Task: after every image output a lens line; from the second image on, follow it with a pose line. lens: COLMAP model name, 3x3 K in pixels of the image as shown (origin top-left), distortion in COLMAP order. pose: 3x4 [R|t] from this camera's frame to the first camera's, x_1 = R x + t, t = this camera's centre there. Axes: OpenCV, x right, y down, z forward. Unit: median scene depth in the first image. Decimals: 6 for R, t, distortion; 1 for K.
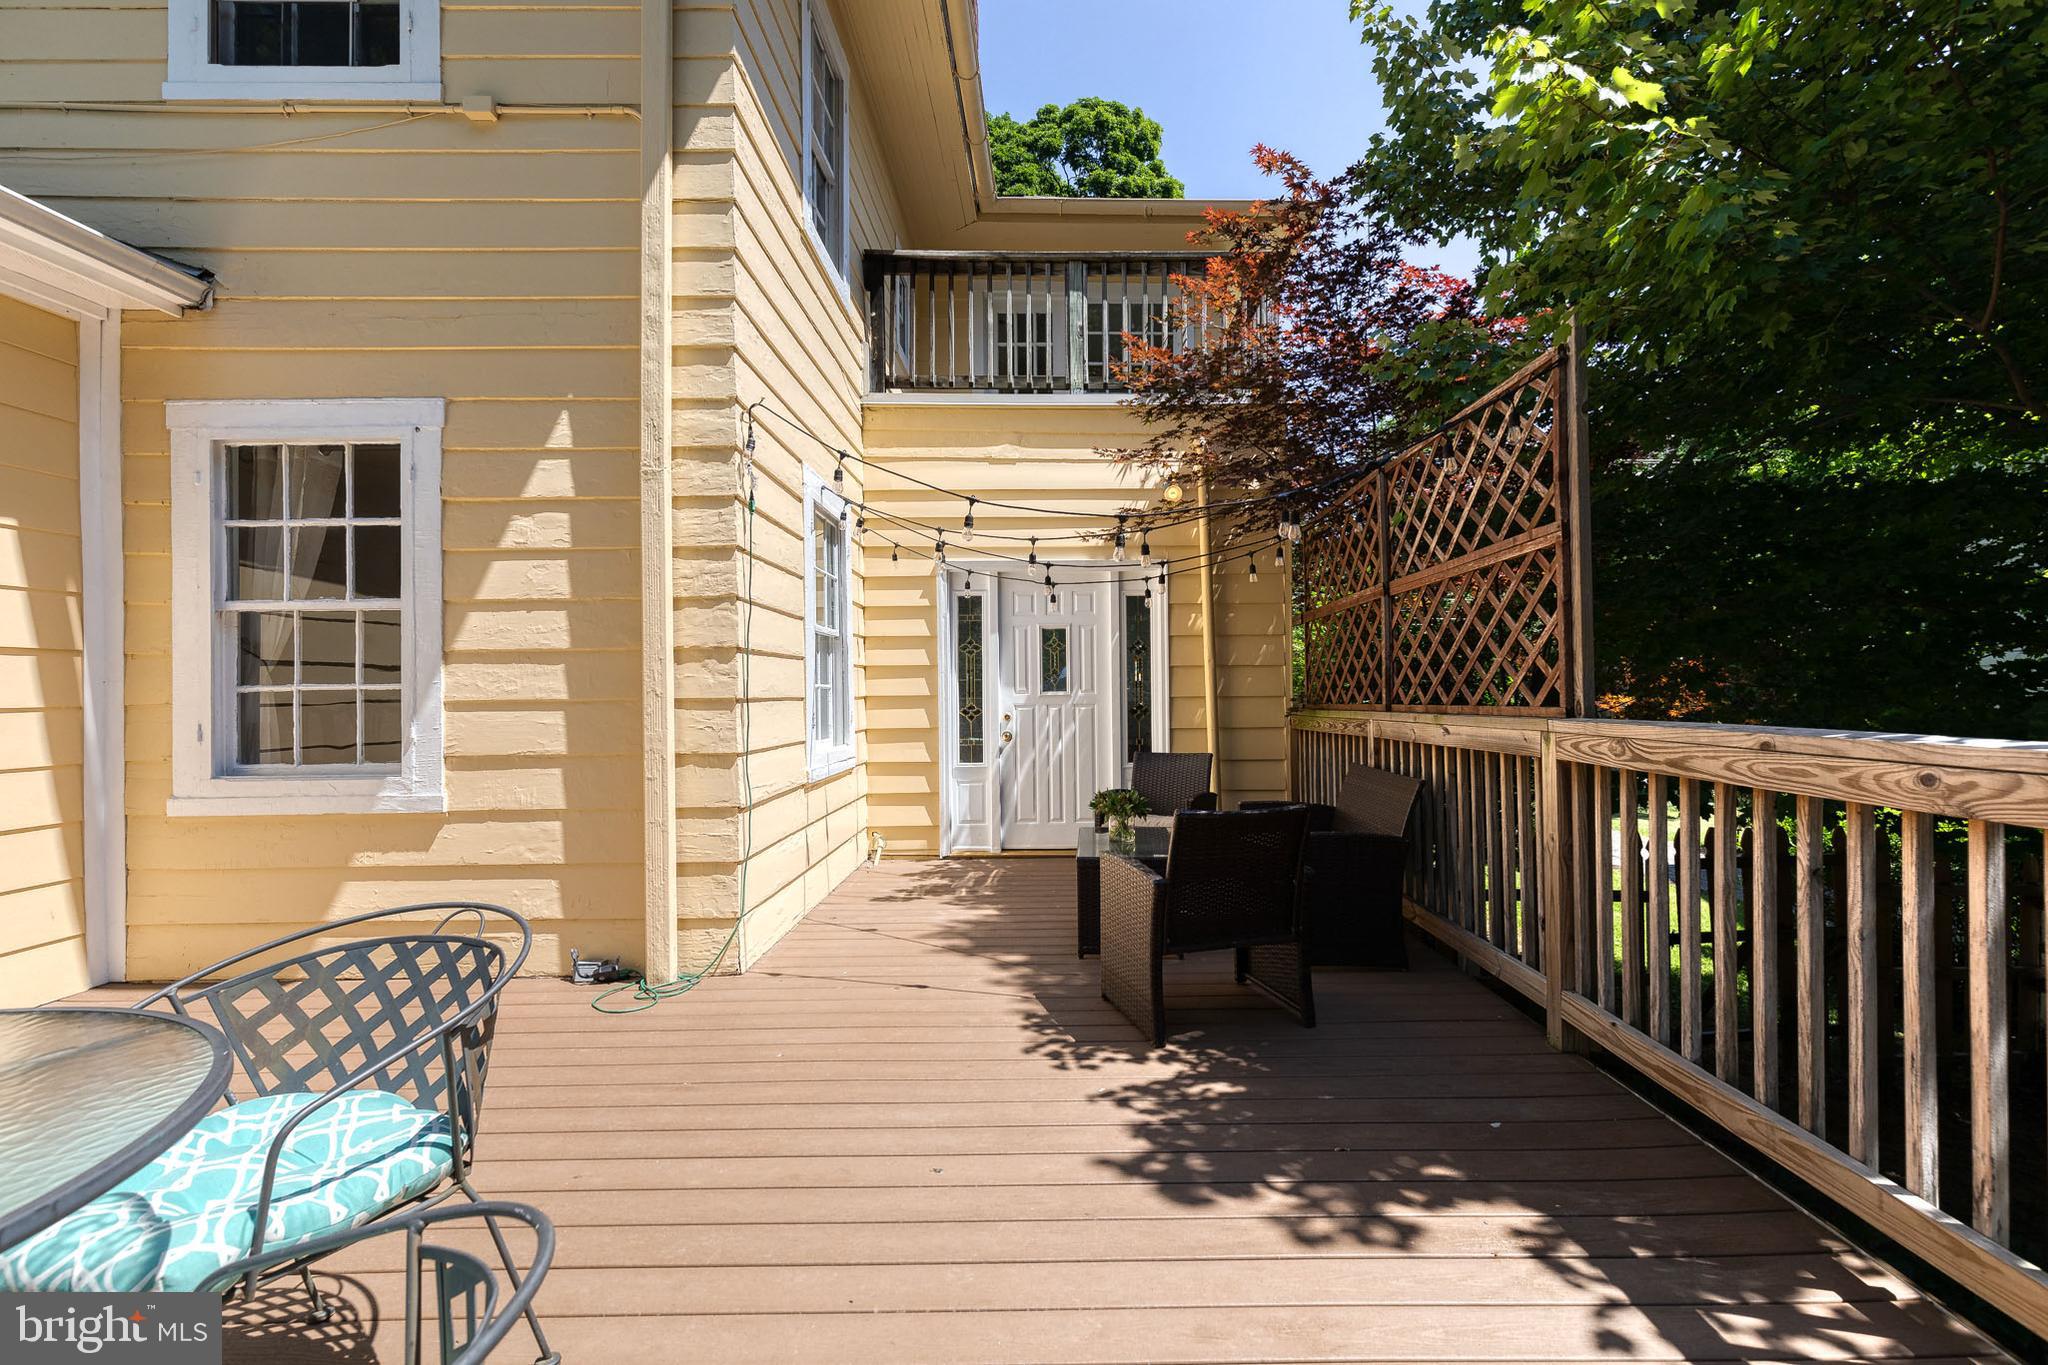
lens RADIAL K [[919.8, 0, 1027.1], [0, 919.8, 690.6], [0, 0, 1]] dist [0.009934, -0.001189]
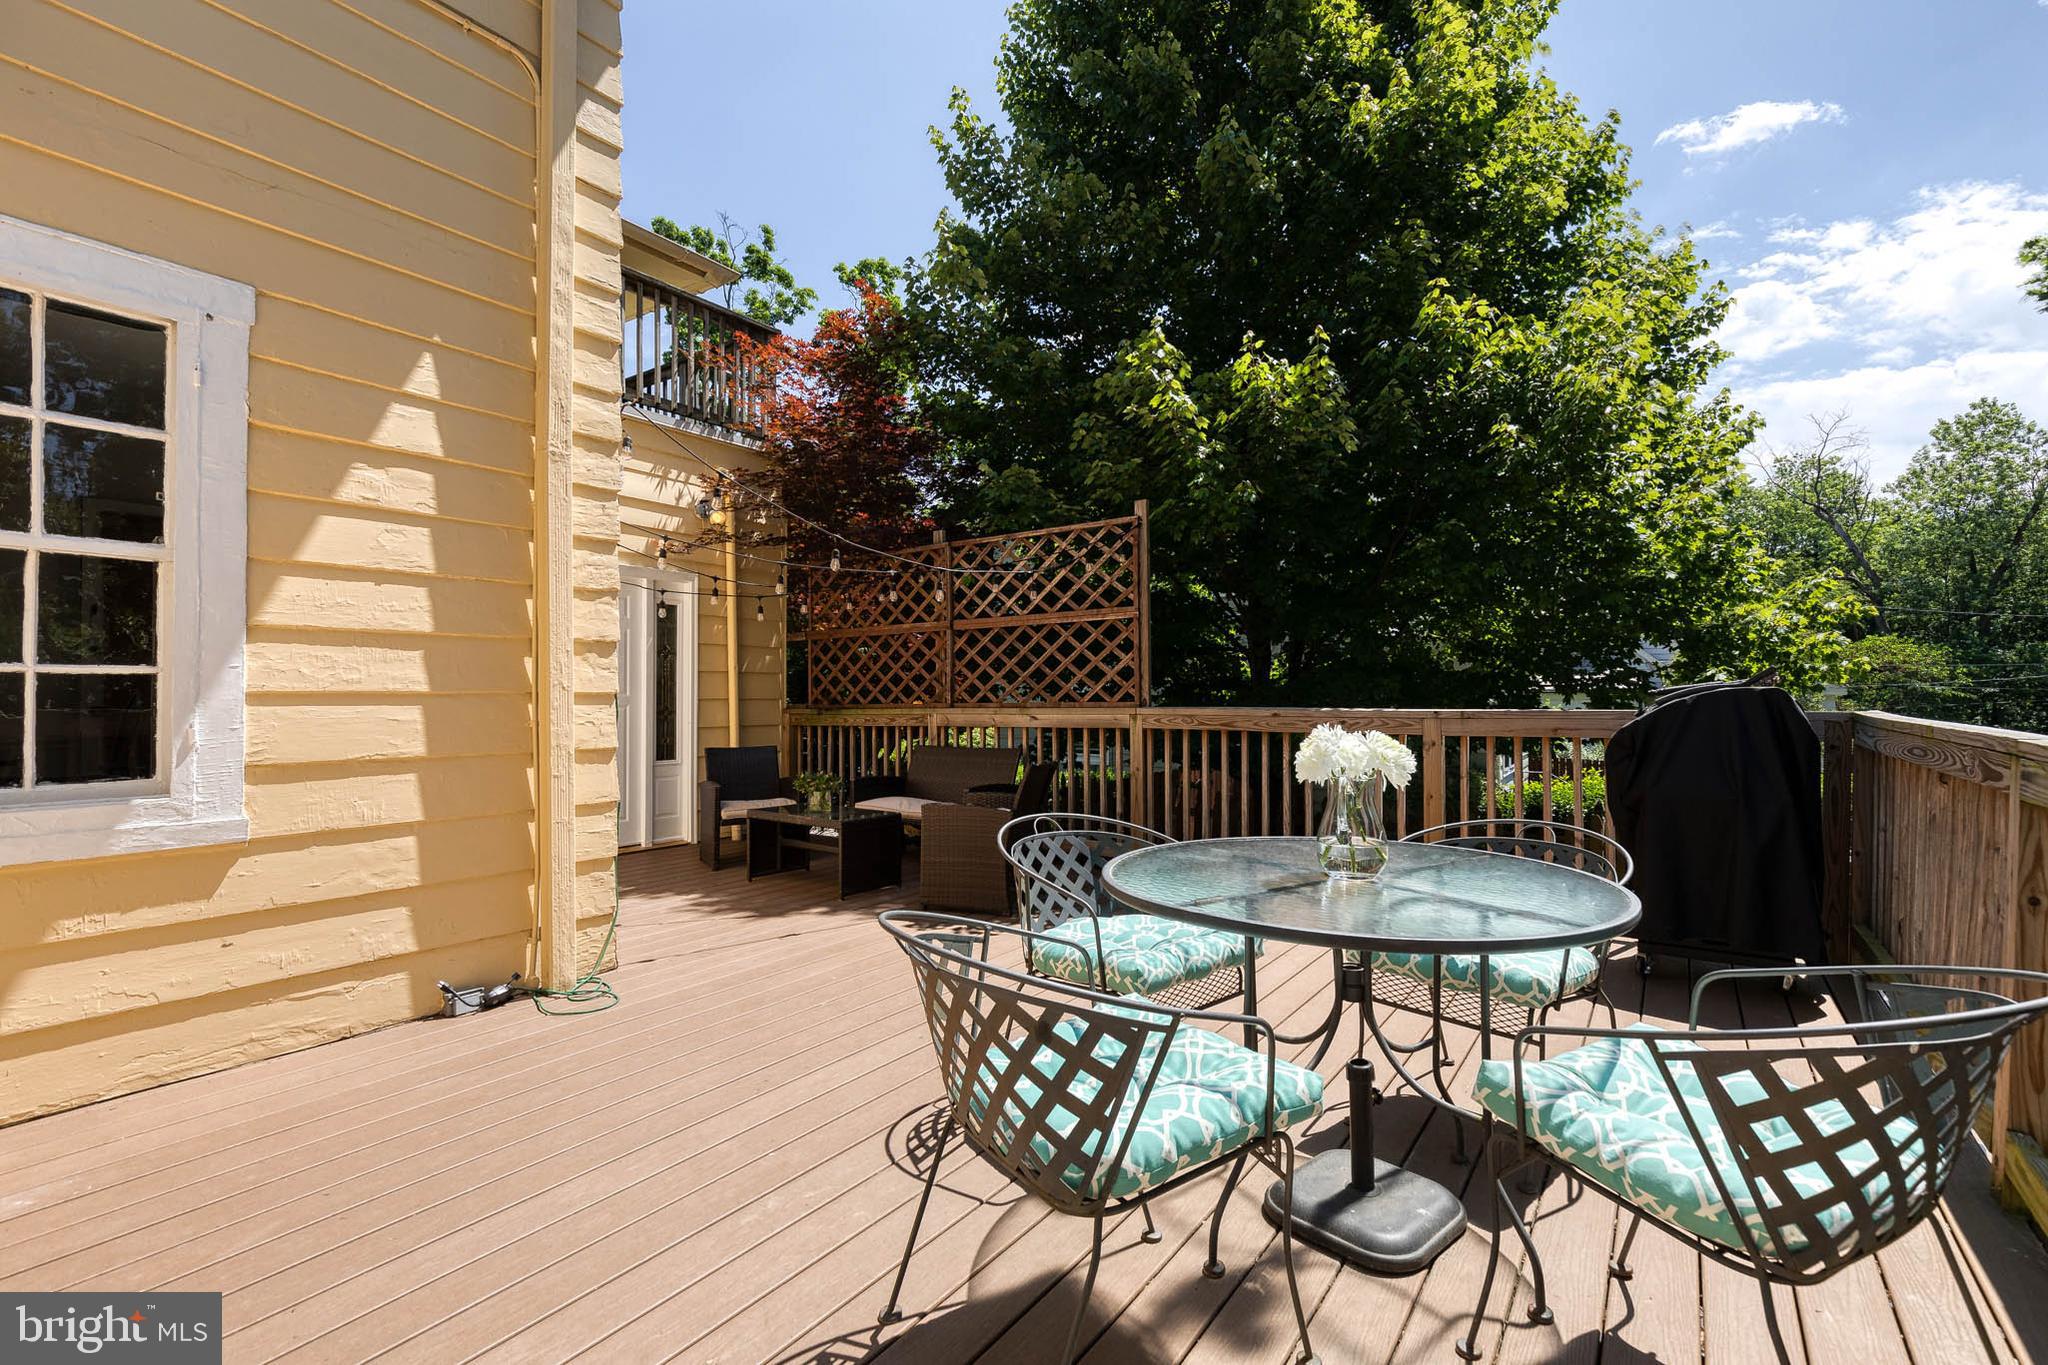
lens RADIAL K [[919.8, 0, 1066.5], [0, 919.8, 696.4], [0, 0, 1]] dist [0.009934, -0.001189]
pose [[0.554065, 0.009928, 0.832414, -0.884564], [-0.005261, 0.999951, -0.008424, 0.018084], [-0.832457, 0.000288, 0.554090, 0.035314]]
